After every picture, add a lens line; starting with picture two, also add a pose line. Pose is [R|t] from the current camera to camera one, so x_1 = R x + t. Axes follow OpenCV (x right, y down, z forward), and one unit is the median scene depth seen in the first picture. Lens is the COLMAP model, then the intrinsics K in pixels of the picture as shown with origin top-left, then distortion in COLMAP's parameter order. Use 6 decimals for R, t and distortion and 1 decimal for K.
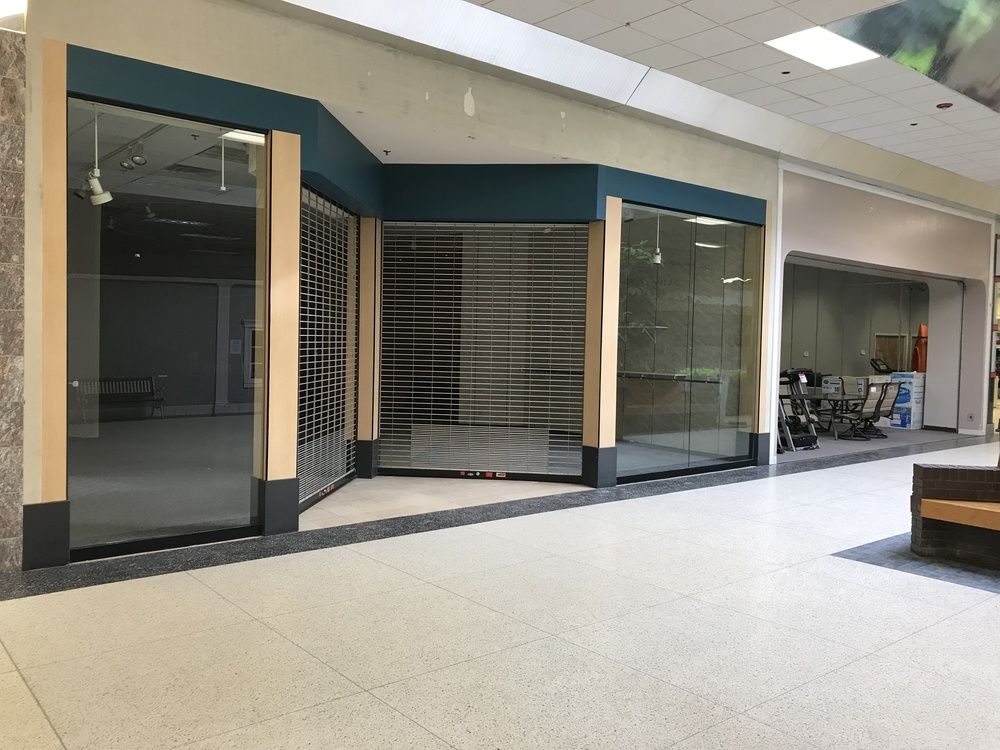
lens RADIAL K [[824.4, 0, 500.8], [0, 824.4, 377.9], [0, 0, 1]] dist [0.008961, -0.005854]
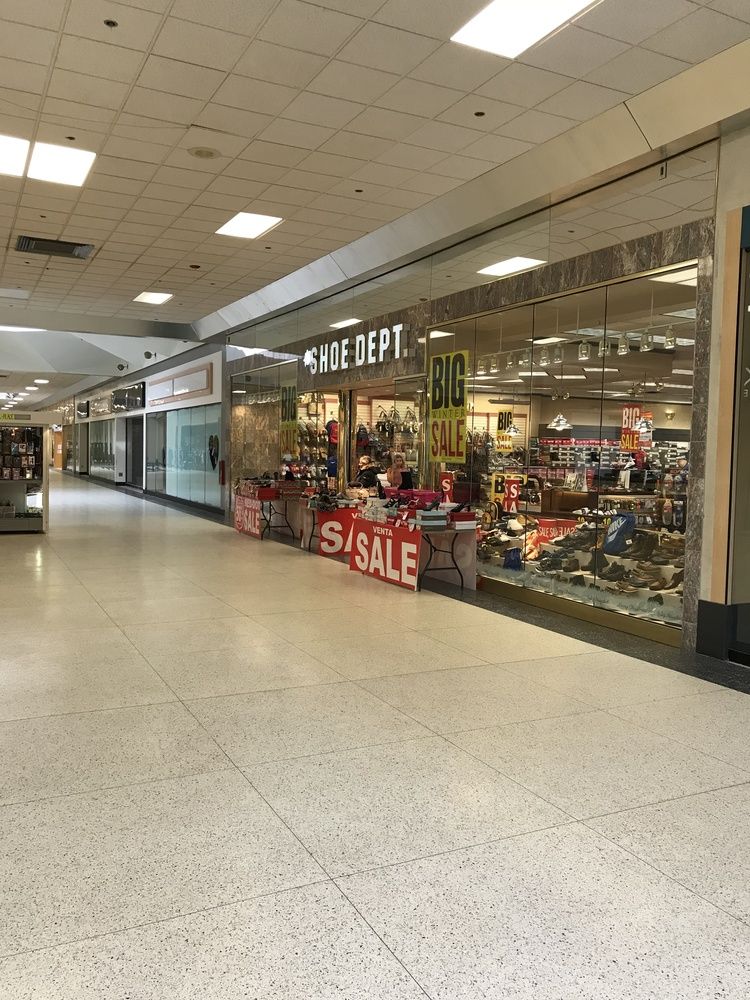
lens RADIAL K [[824.4, 0, 369.6], [0, 824.4, 496.8], [0, 0, 1]] dist [0.008961, -0.005854]
pose [[-0.243603, 0.024725, -0.969560, 0.741913], [-0.066125, 0.996925, 0.042037, -0.018004], [0.967618, 0.074352, -0.241219, 0.820300]]
